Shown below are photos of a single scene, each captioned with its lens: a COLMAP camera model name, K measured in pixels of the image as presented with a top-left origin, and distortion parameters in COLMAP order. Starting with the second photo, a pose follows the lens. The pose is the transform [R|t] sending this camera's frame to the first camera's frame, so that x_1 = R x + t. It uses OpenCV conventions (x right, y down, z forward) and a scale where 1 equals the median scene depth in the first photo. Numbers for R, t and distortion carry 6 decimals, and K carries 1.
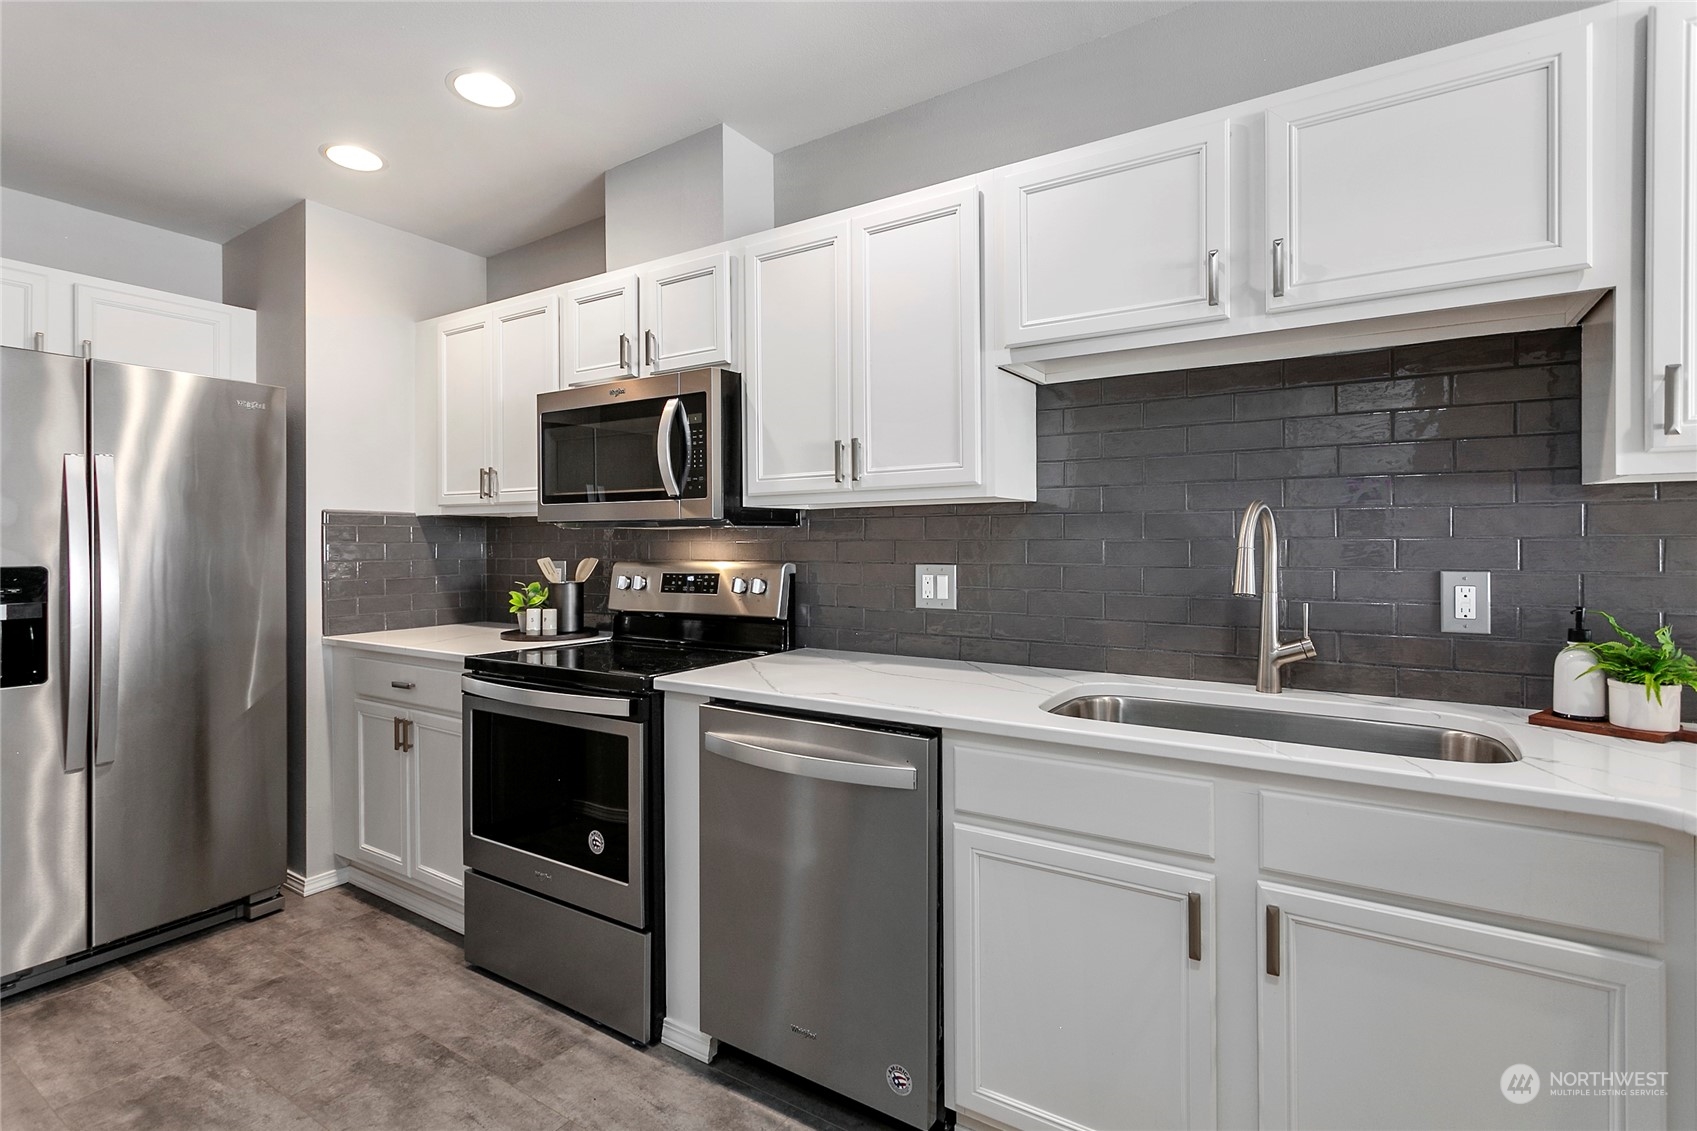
lens RADIAL K [[818.4, 0, 848.5], [0, 818.4, 547.7], [0, 0, 1]] dist [0.006477, -0.000827]
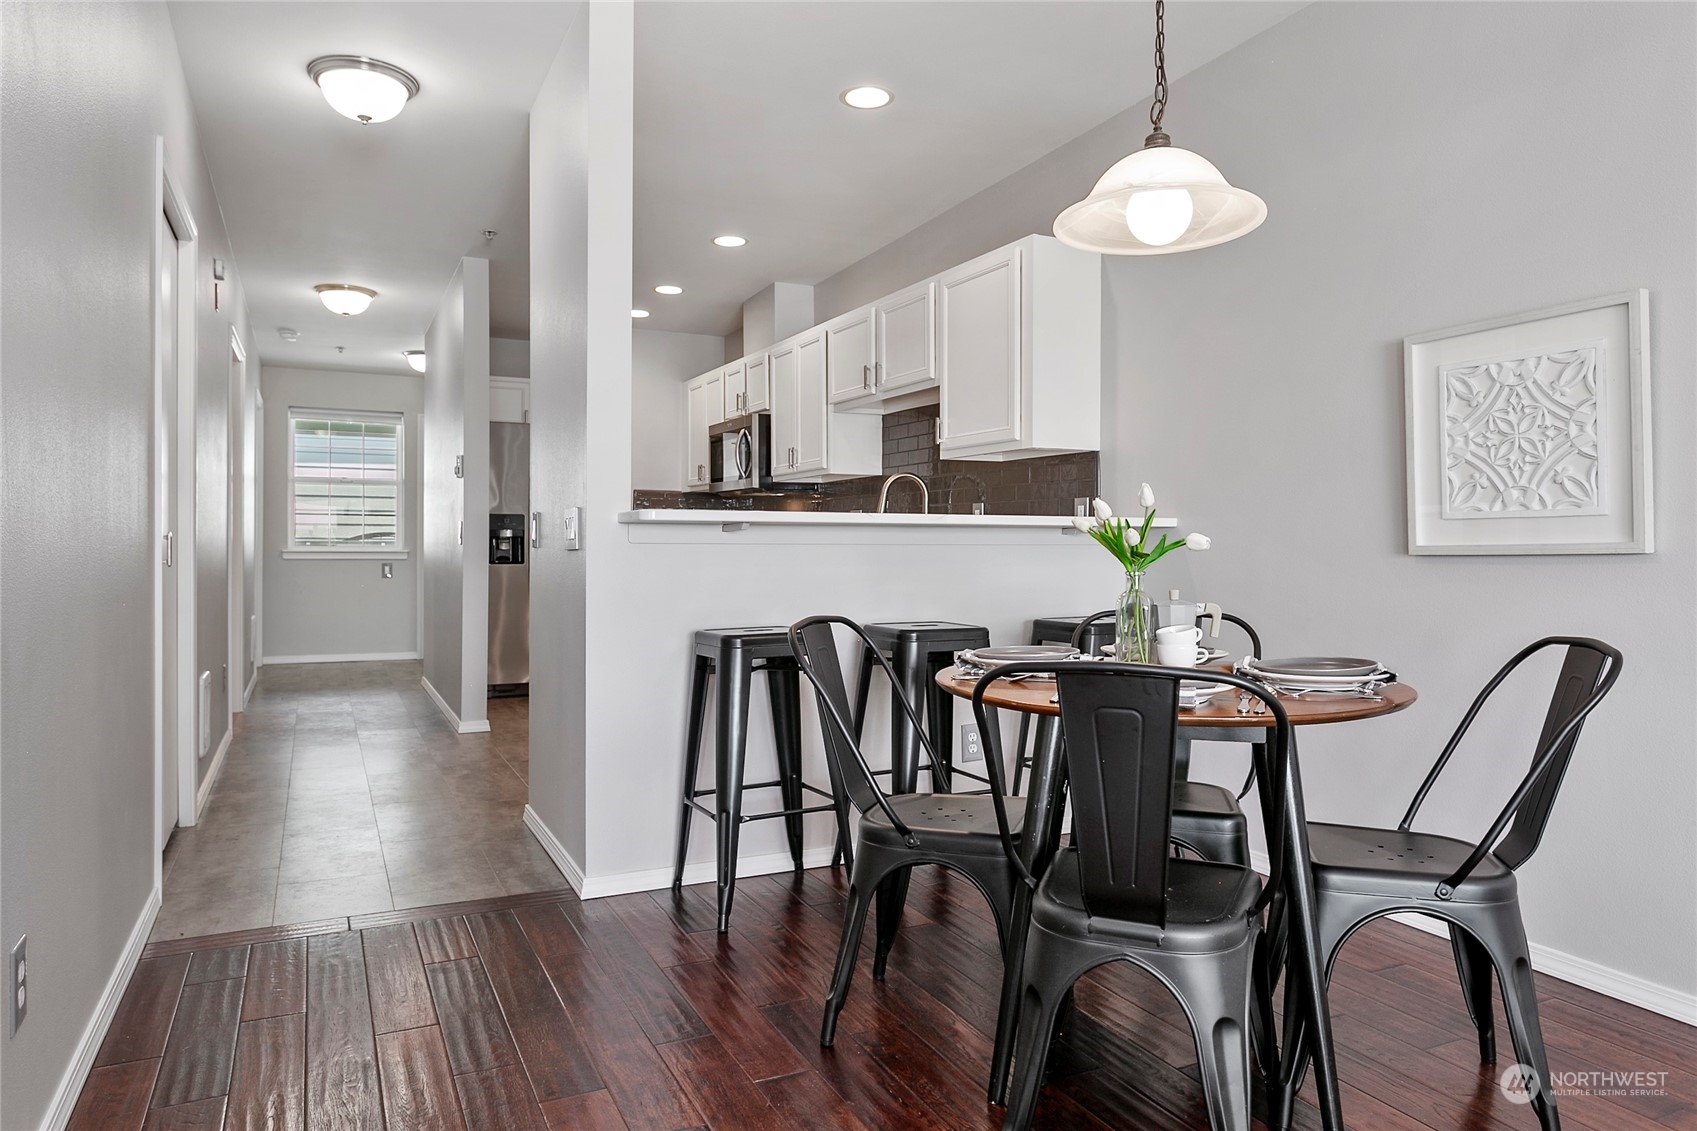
lens RADIAL K [[1077.9, 0, 856.3], [0, 1077.9, 551.7], [0, 0, 1]] dist [0.018301, 0.000695]
pose [[0.862627, 0.007567, -0.505785, 1.241422], [-0.003829, 0.999957, 0.008431, 0.088706], [0.505827, -0.005336, 0.862619, -1.045360]]
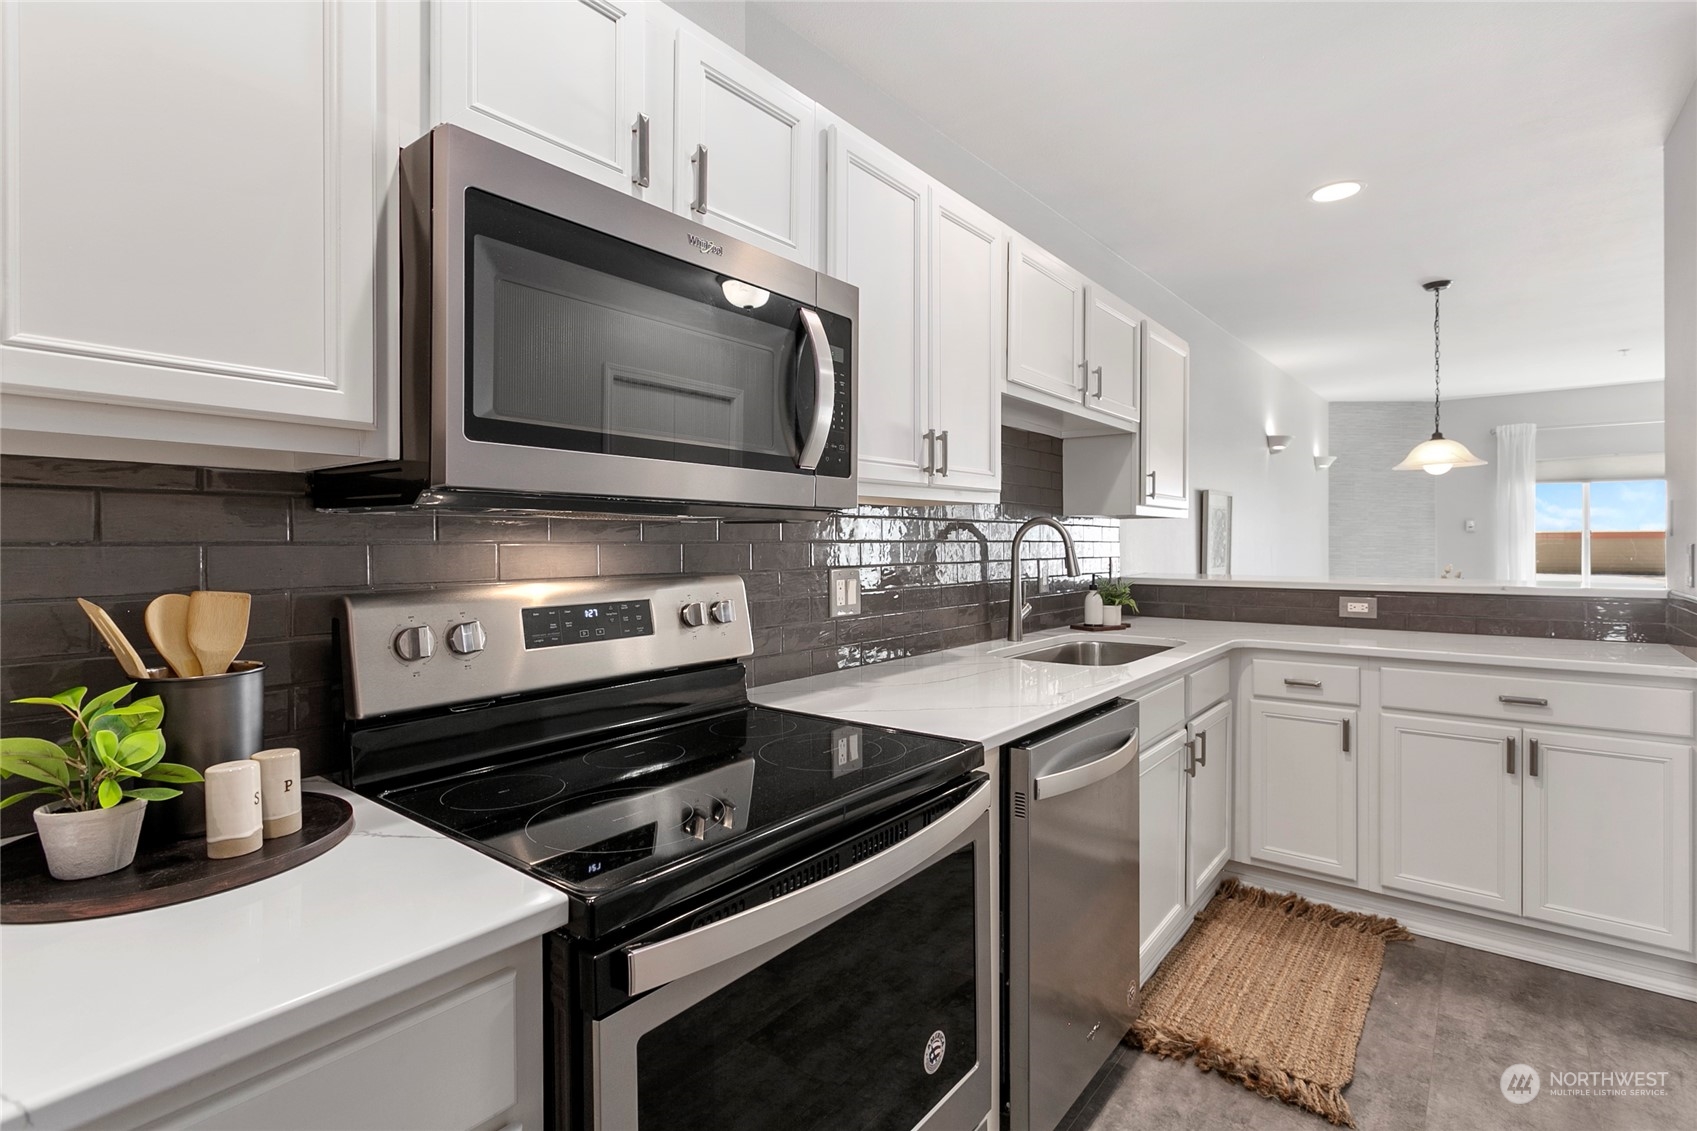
lens RADIAL K [[818.4, 0, 848.5], [0, 818.4, 553.2], [0, 0, 1]] dist [0.006477, -0.000827]
pose [[0.092059, -0.013409, 0.995663, -0.733458], [0.006103, 0.999898, 0.012902, -0.007173], [-0.995735, 0.004888, 0.092132, 0.820503]]
